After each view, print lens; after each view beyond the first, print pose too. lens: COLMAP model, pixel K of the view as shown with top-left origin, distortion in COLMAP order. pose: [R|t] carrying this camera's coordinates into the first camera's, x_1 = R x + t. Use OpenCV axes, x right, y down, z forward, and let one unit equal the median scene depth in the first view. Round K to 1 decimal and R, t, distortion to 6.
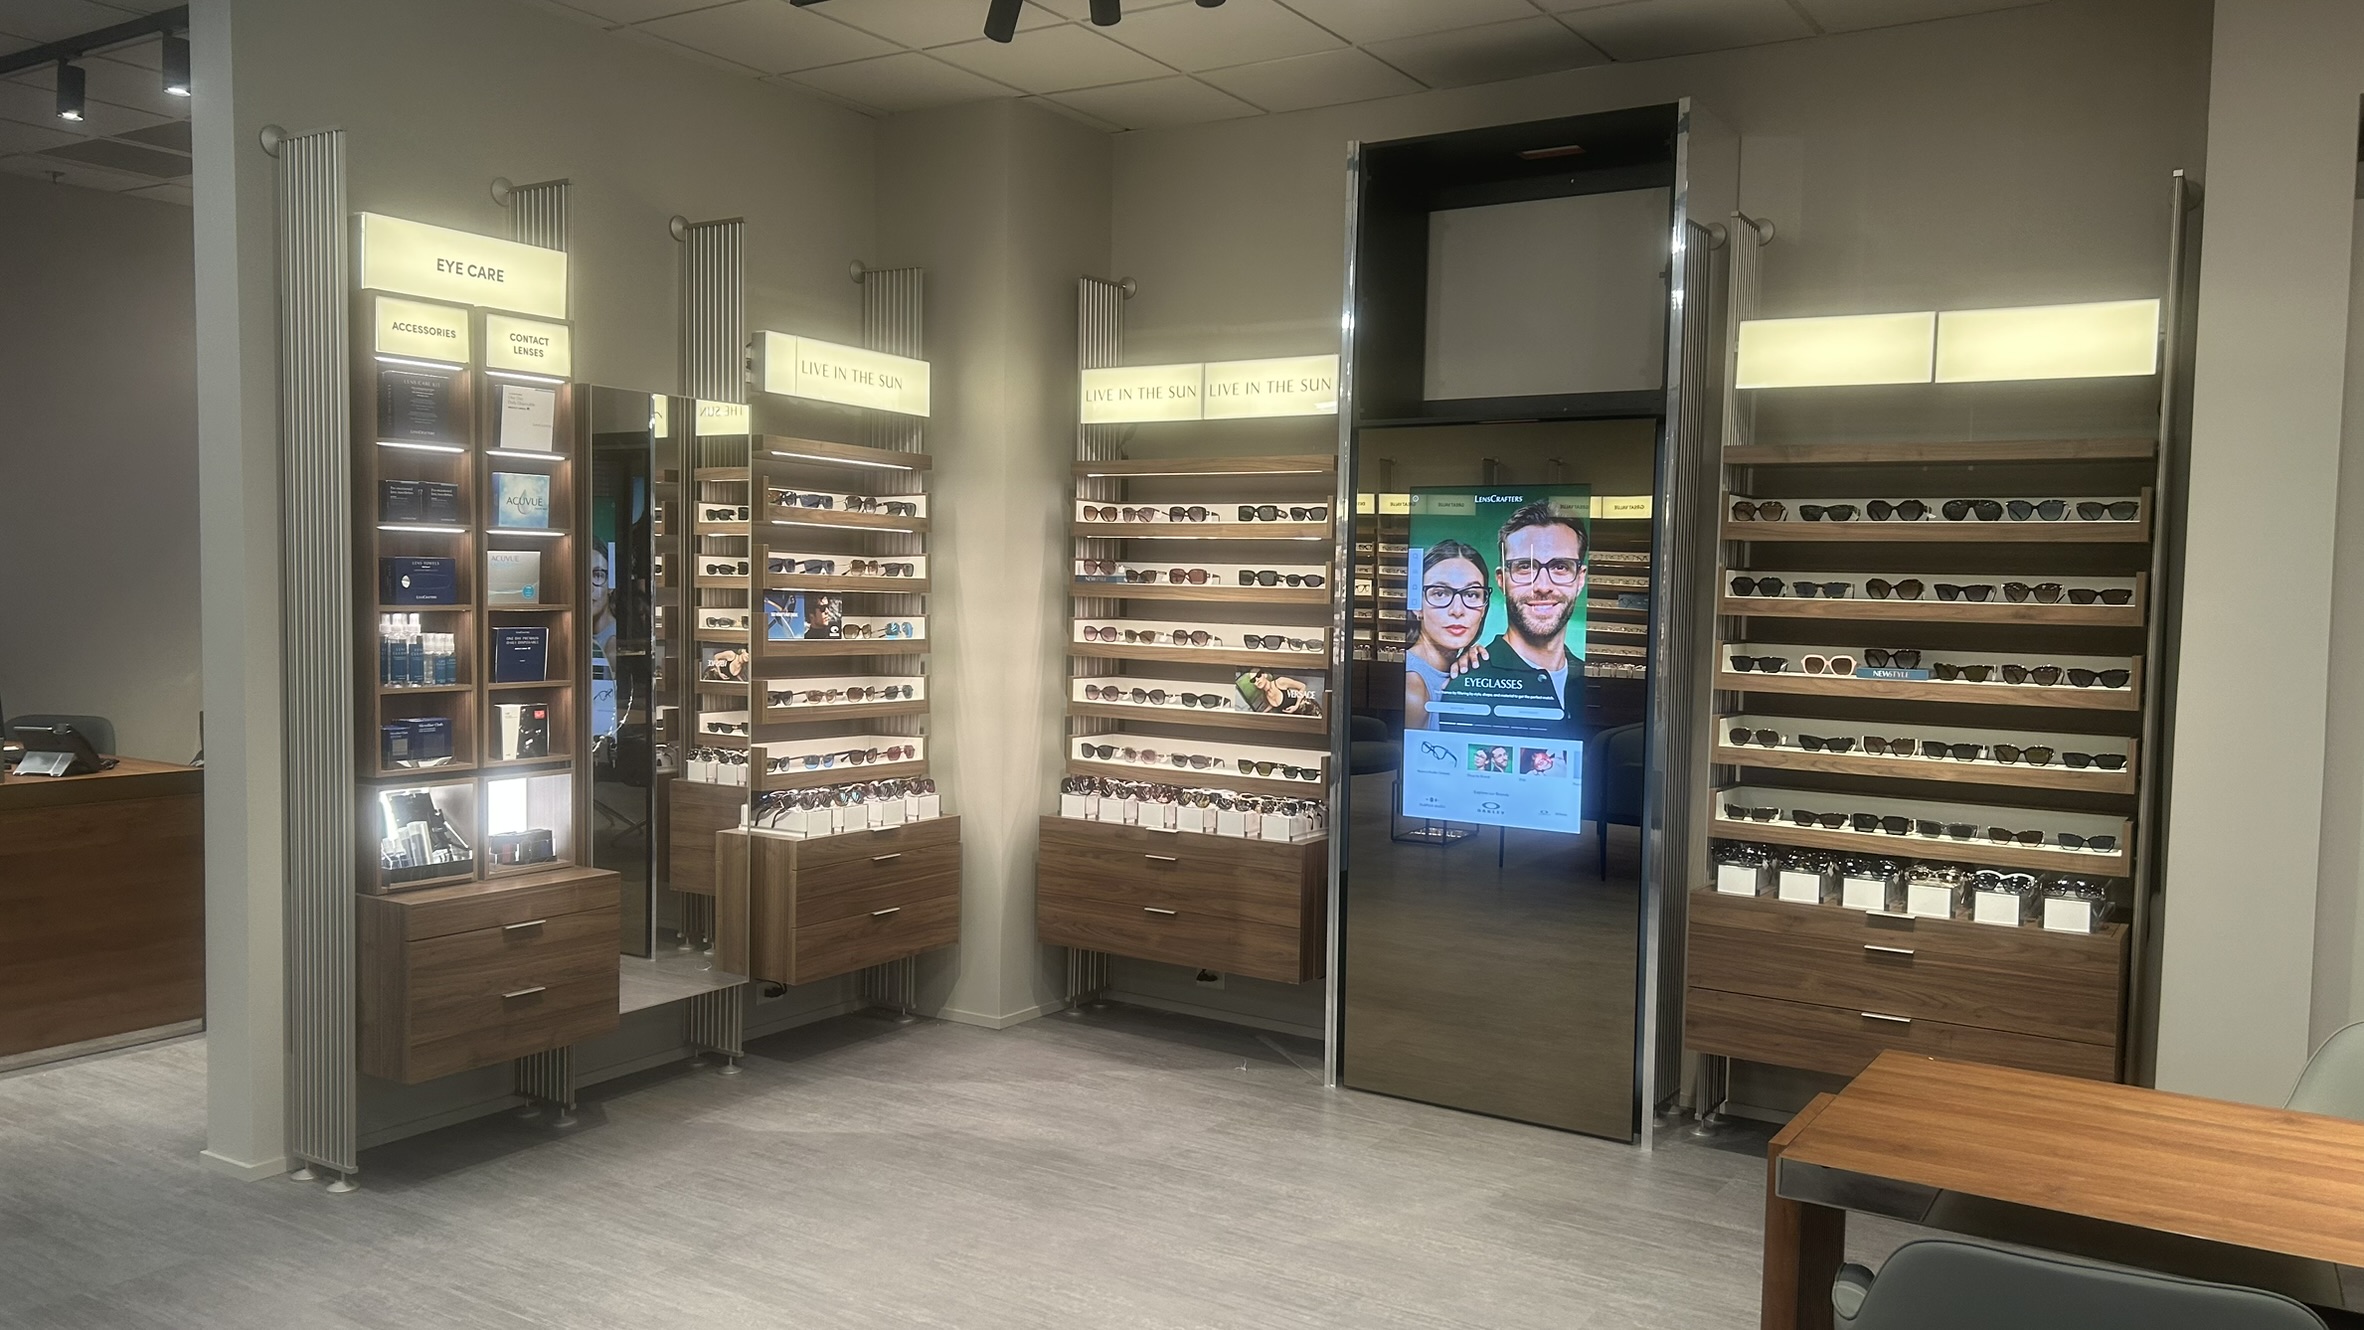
lens RADIAL K [[1756.3, 0, 1190.2], [0, 1756.3, 682.2], [0, 0, 1]] dist [0.035300, -0.002667]
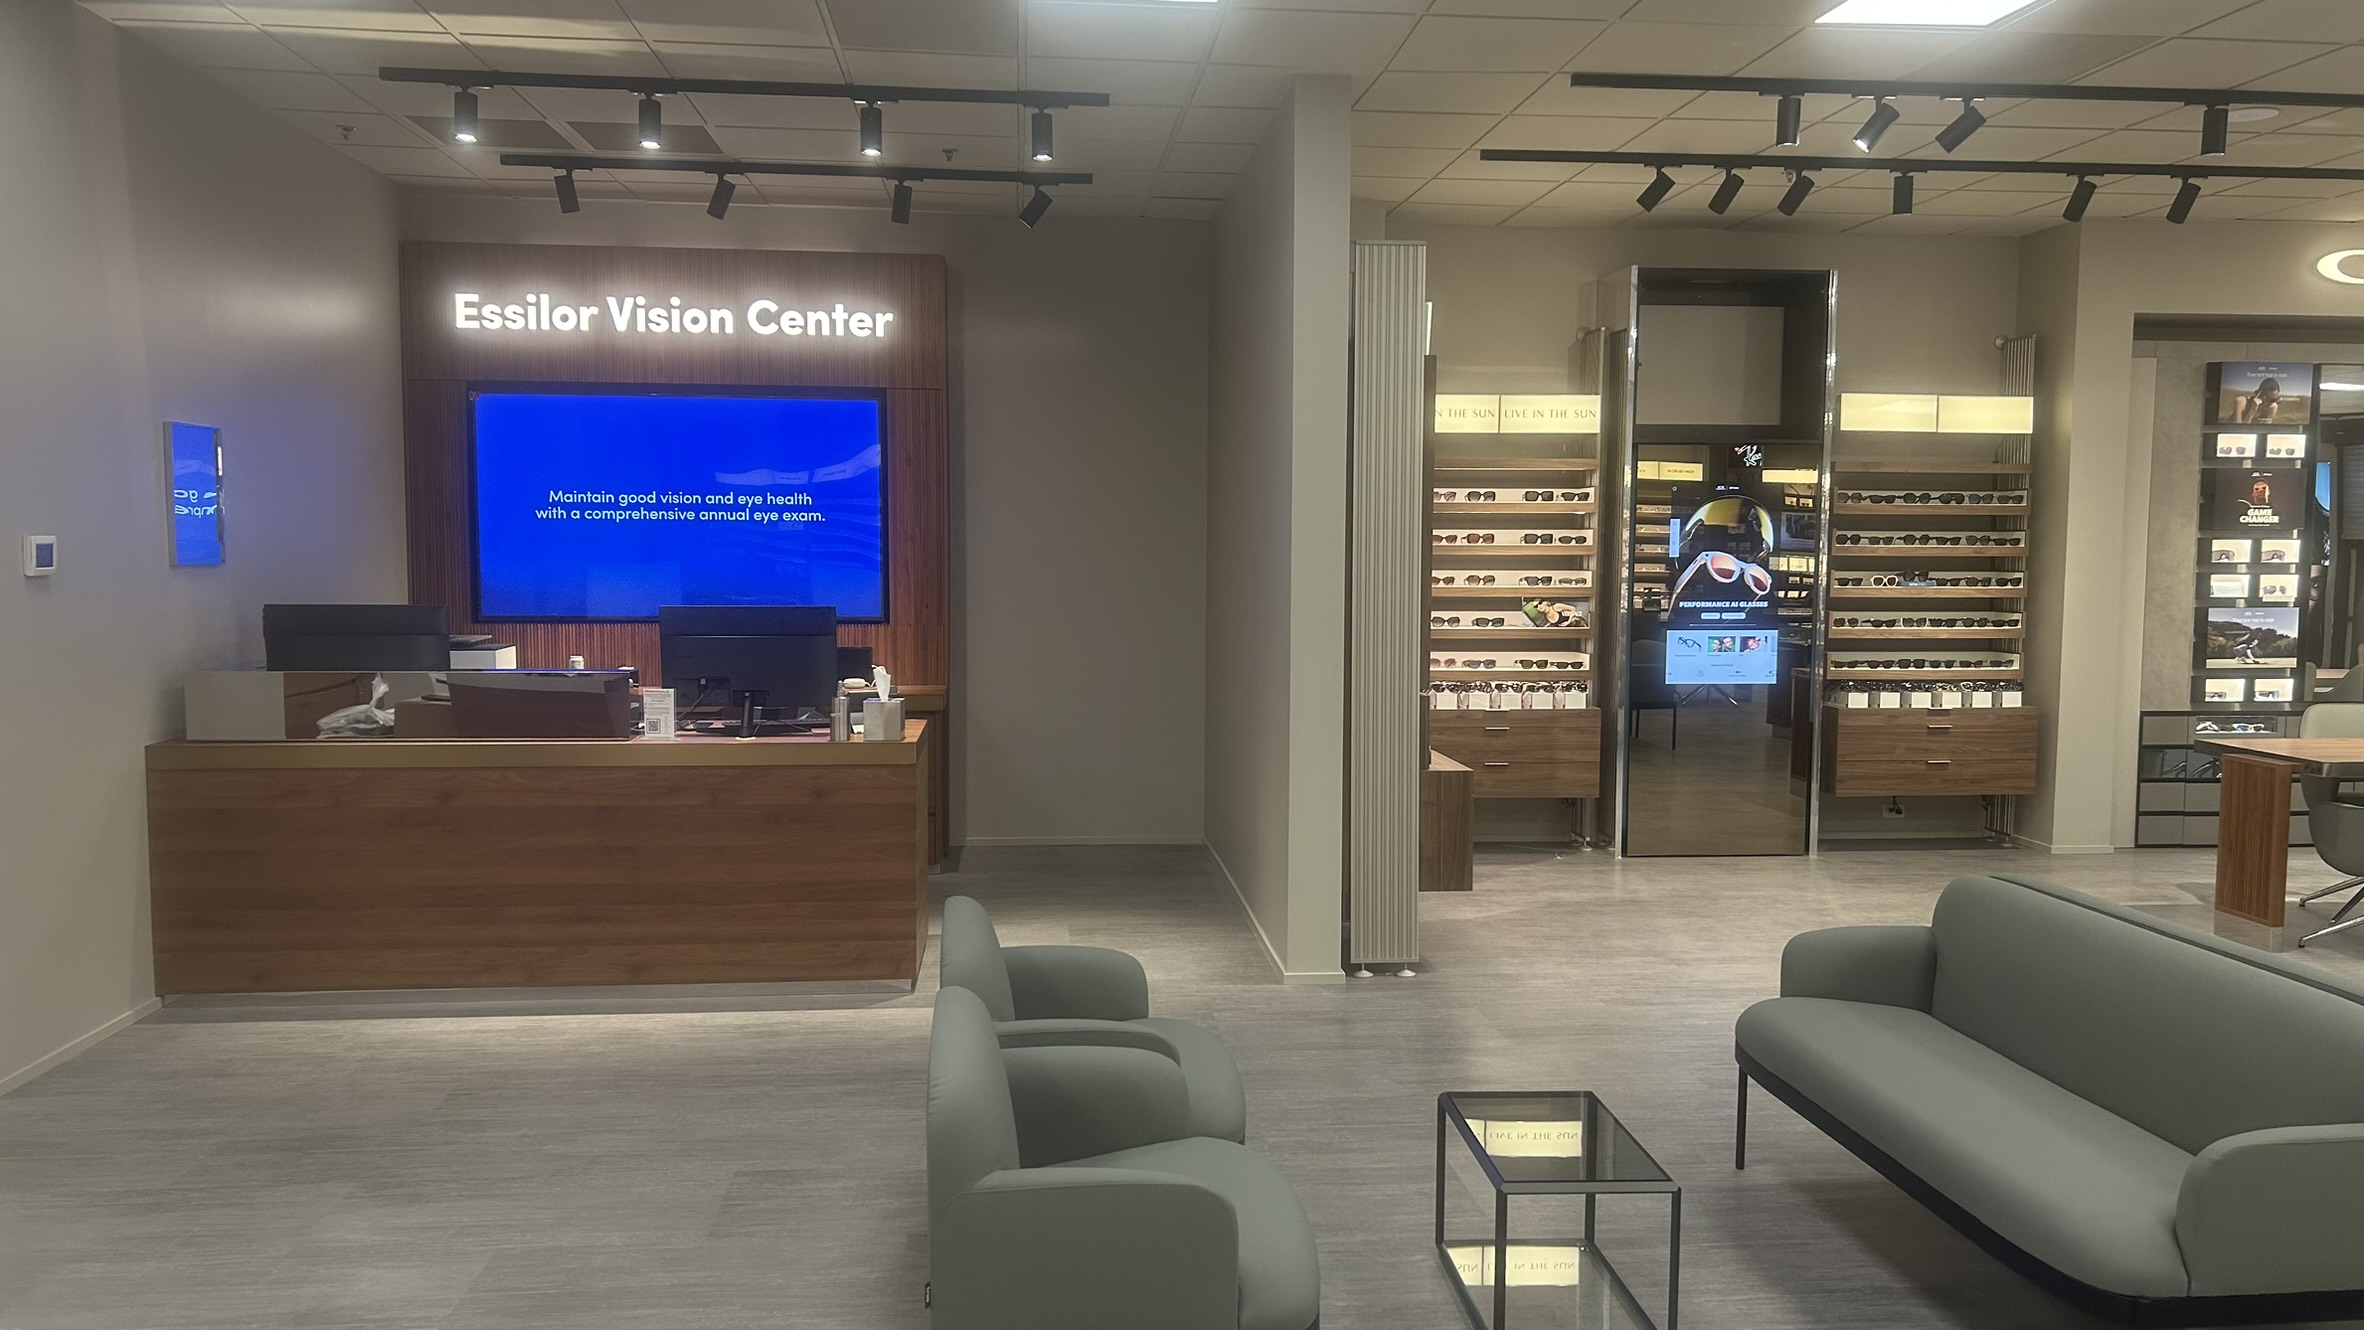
lens RADIAL K [[1687.7, 0, 1178.3], [0, 1687.7, 691.9], [0, 0, 1]] dist [-0.001936, -0.001286]
pose [[0.798698, -0.067831, 0.597896, -1.207540], [0.048737, 0.997654, 0.048077, -0.014089], [-0.599755, -0.009259, 0.800130, 0.020559]]
